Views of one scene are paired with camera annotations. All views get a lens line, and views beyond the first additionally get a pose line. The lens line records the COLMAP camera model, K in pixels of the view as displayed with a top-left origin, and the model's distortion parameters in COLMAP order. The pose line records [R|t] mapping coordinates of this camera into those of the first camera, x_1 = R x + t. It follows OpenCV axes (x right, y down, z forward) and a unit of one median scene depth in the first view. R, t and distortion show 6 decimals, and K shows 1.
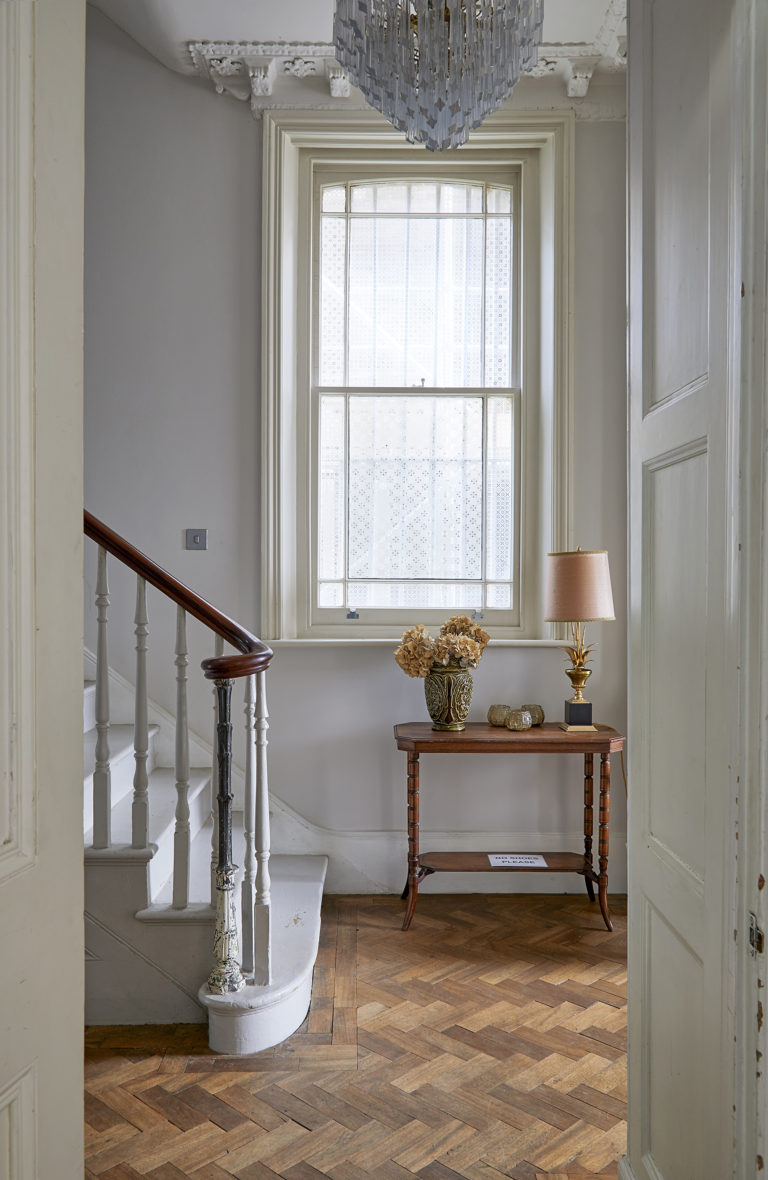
lens RADIAL K [[884.5, 0, 346.5], [0, 884.5, 592.0], [0, 0, 1]] dist [-0.005988, 0.004029]
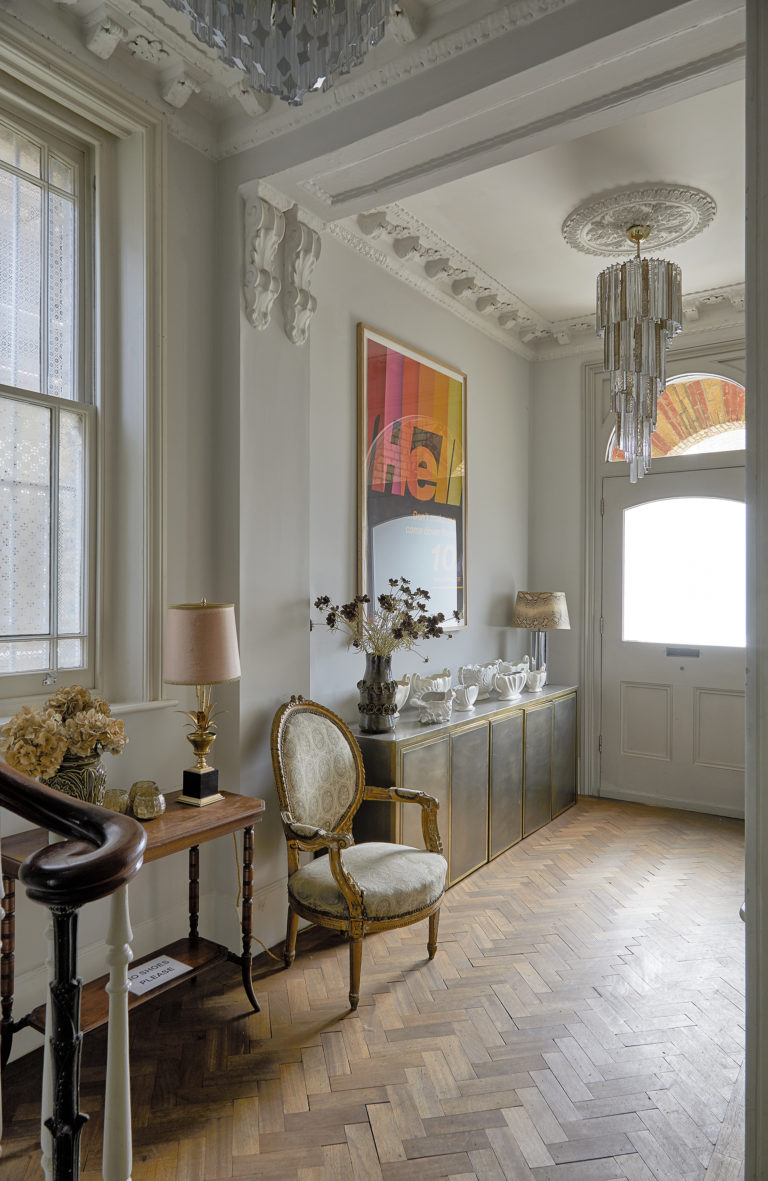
lens RADIAL K [[765.4, 0, 385.9], [0, 765.4, 584.9], [0, 0, 1]] dist [0.006090, -0.002442]
pose [[0.567486, 0.008212, 0.823342, -0.270768], [0.001061, 0.999942, -0.010706, -0.055506], [-0.823382, 0.006949, 0.567444, 0.380818]]
